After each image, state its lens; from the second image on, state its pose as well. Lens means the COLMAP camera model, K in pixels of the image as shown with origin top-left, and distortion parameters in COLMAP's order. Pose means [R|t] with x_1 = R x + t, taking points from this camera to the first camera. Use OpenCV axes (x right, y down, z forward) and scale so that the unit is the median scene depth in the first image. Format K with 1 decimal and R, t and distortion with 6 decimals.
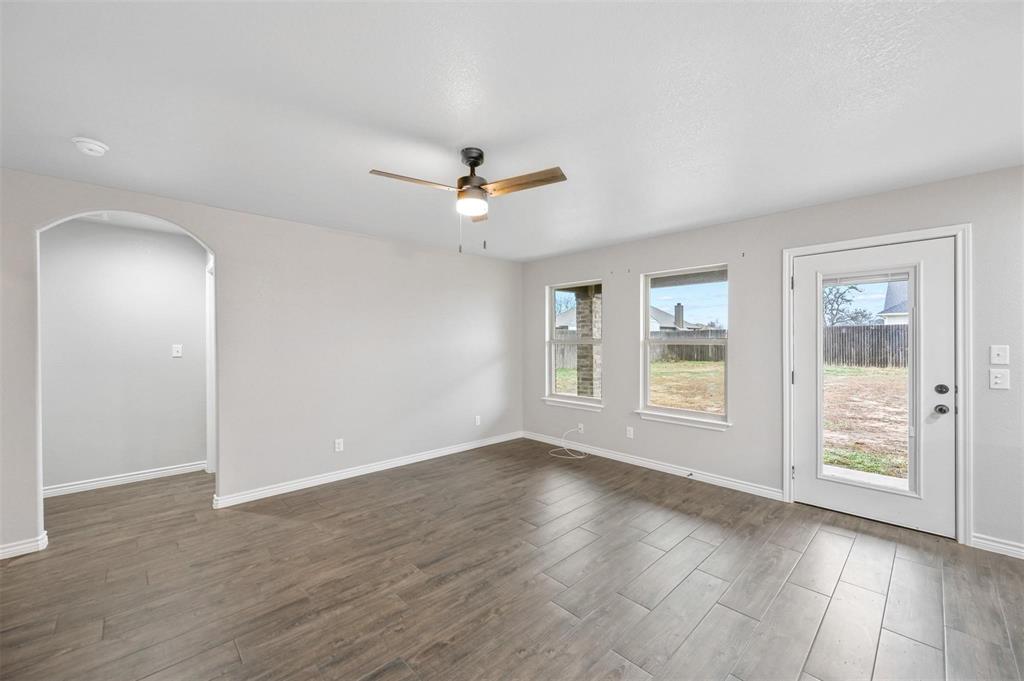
lens RADIAL K [[408.8, 0, 513.5], [0, 408.8, 339.5], [0, 0, 1]] dist [-0.001488, 0.000247]
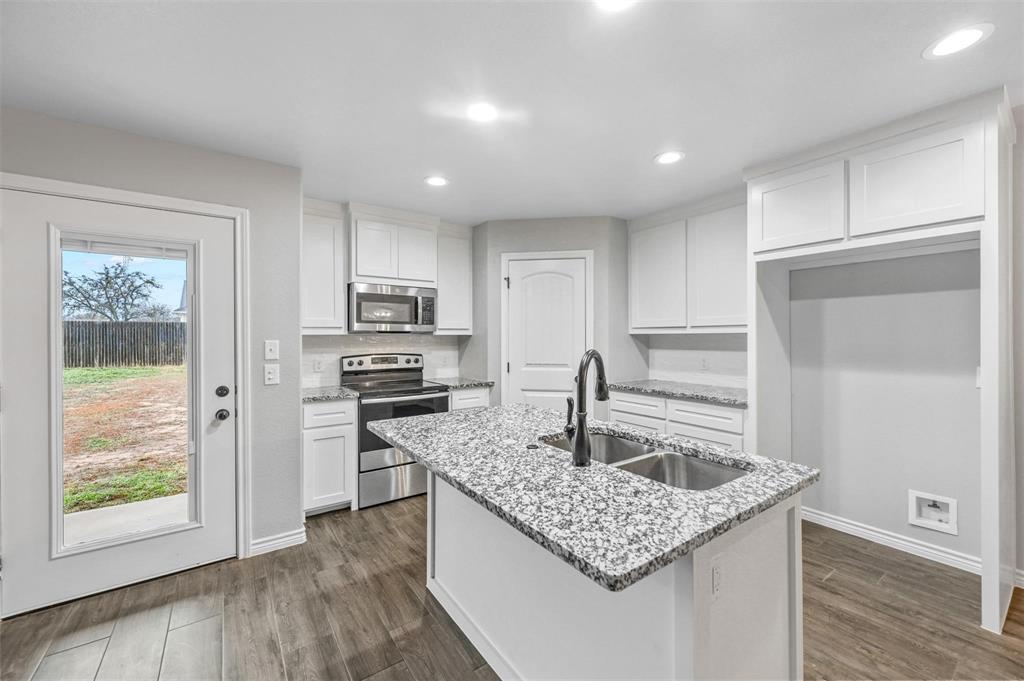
lens RADIAL K [[408.8, 0, 513.5], [0, 408.8, 339.5], [0, 0, 1]] dist [-0.001488, 0.000247]
pose [[0.153115, -0.005865, 0.988191, 0.188350], [0.000656, 0.999983, 0.005834, 0.004276], [-0.988208, -0.000245, 0.153116, 0.167989]]
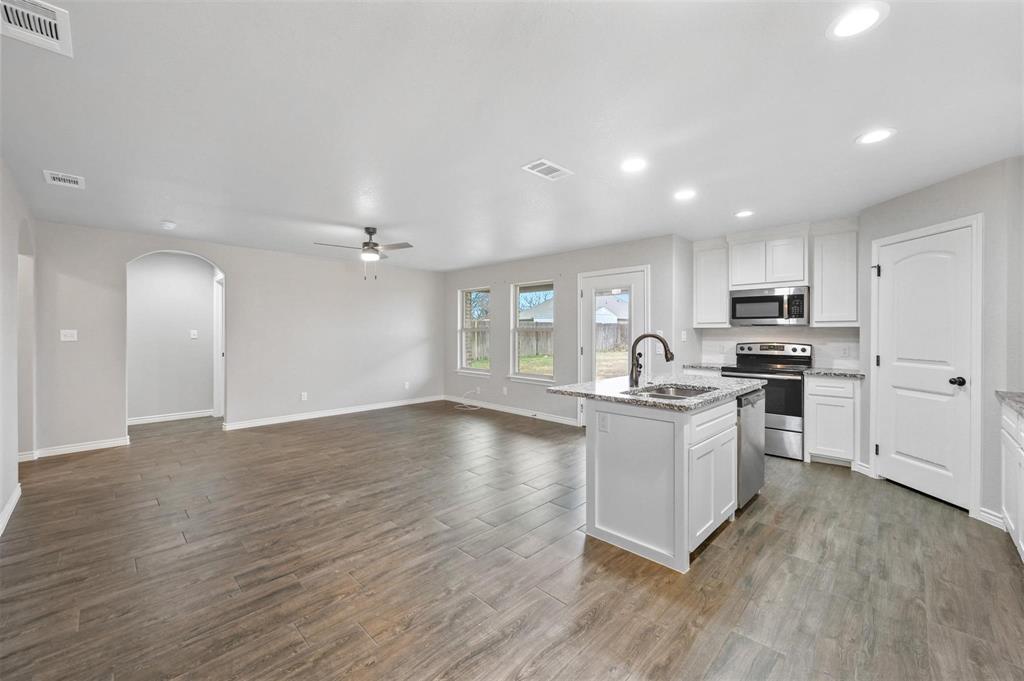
lens RADIAL K [[413.8, 0, 508.3], [0, 413.8, 335.2], [0, 0, 1]] dist [-0.001318, 0.000039]
pose [[0.999967, 0.000732, 0.008104, 0.304922], [-0.000806, 0.999958, 0.009172, 0.010965], [-0.008097, -0.009178, 0.999925, -0.540280]]
